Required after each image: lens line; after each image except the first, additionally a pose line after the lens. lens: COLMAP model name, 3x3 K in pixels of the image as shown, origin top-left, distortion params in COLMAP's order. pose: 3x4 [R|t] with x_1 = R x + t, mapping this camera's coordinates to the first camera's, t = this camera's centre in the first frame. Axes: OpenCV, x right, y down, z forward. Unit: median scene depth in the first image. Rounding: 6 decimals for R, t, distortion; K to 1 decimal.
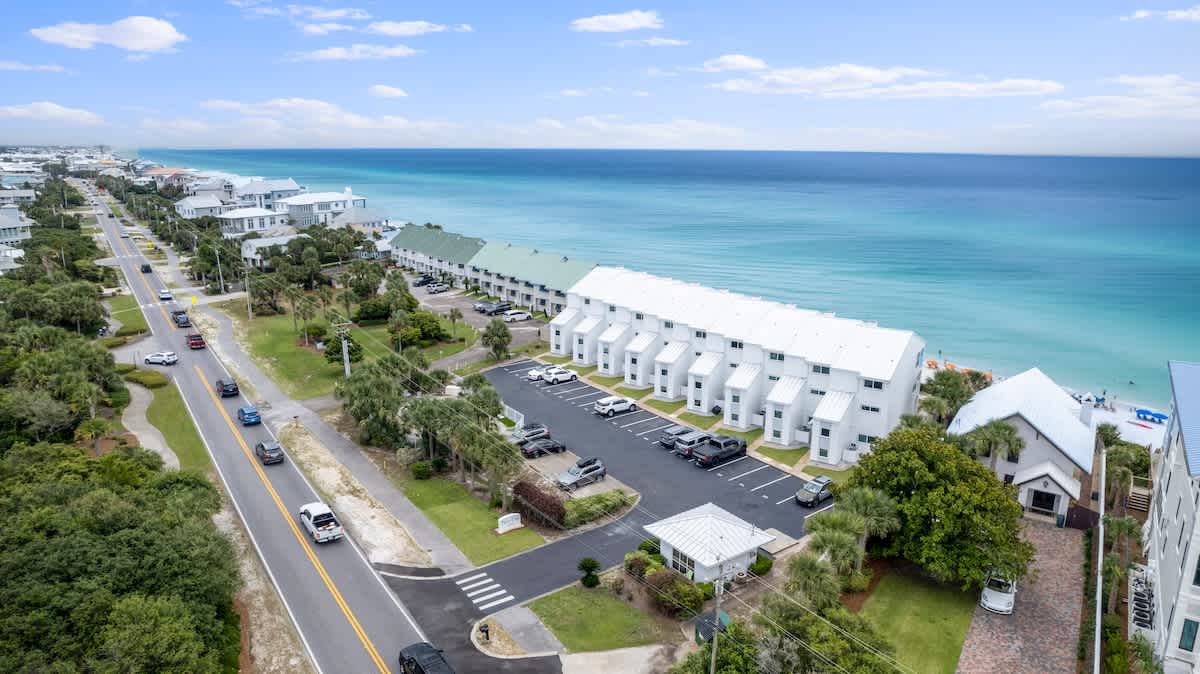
lens RADIAL K [[762.2, 0, 600.0], [0, 762.2, 337.0], [0, 0, 1]] dist [-0.007725, -0.000005]
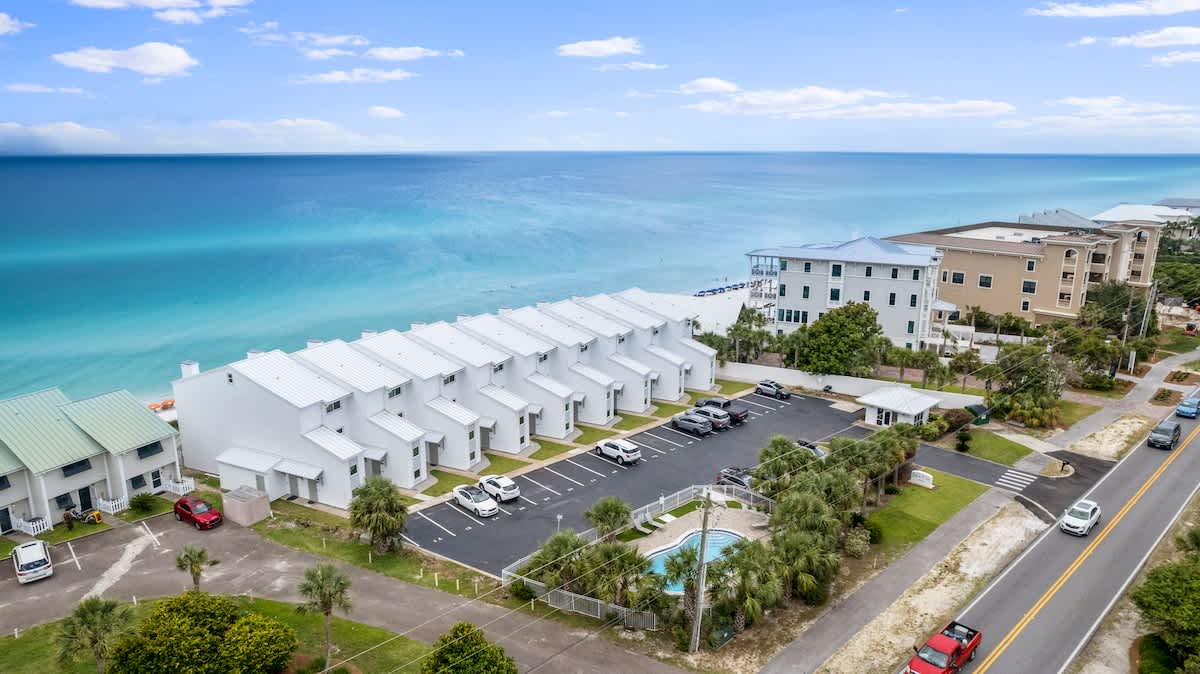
lens RADIAL K [[762.2, 0, 600.0], [0, 762.2, 337.0], [0, 0, 1]] dist [-0.007725, -0.000005]
pose [[-0.128162, -0.227845, 0.965226, -0.843589], [0.256888, 0.932409, 0.254208, -0.274797], [-0.957905, 0.280535, -0.060969, 1.133120]]
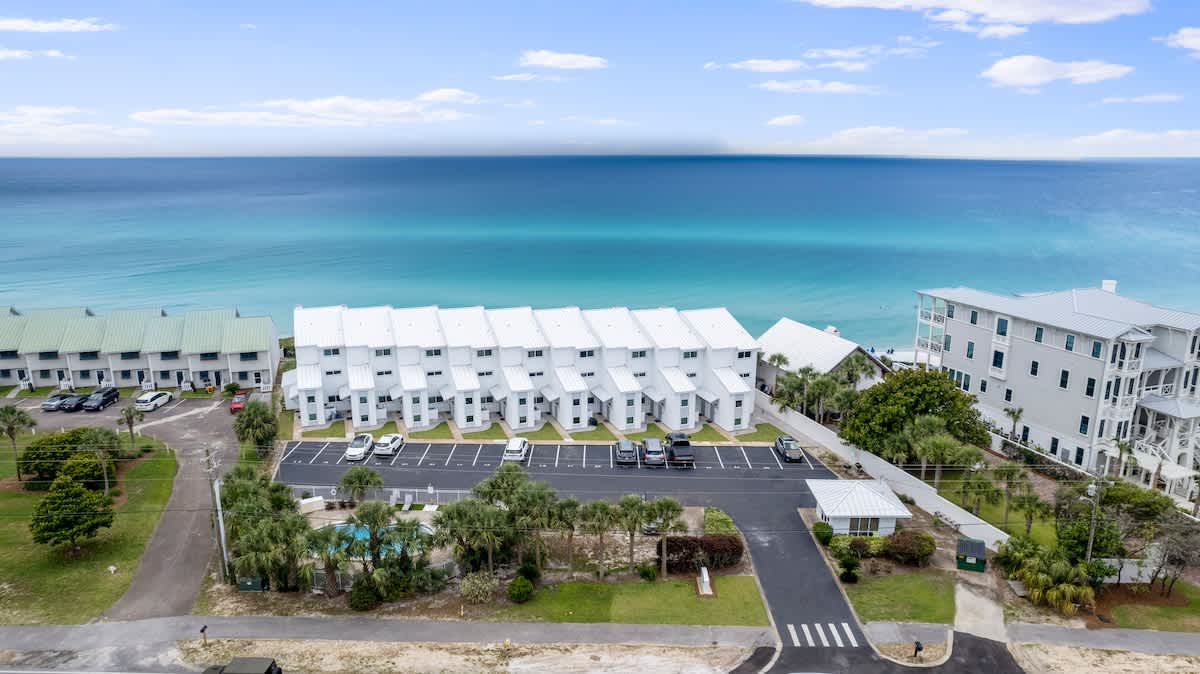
lens RADIAL K [[762.2, 0, 600.0], [0, 762.2, 337.0], [0, 0, 1]] dist [-0.007725, -0.000005]
pose [[0.573812, -0.178984, 0.799190, -0.652167], [0.193433, 0.977837, 0.080109, -0.094996], [-0.795816, 0.108623, 0.595717, 0.421931]]
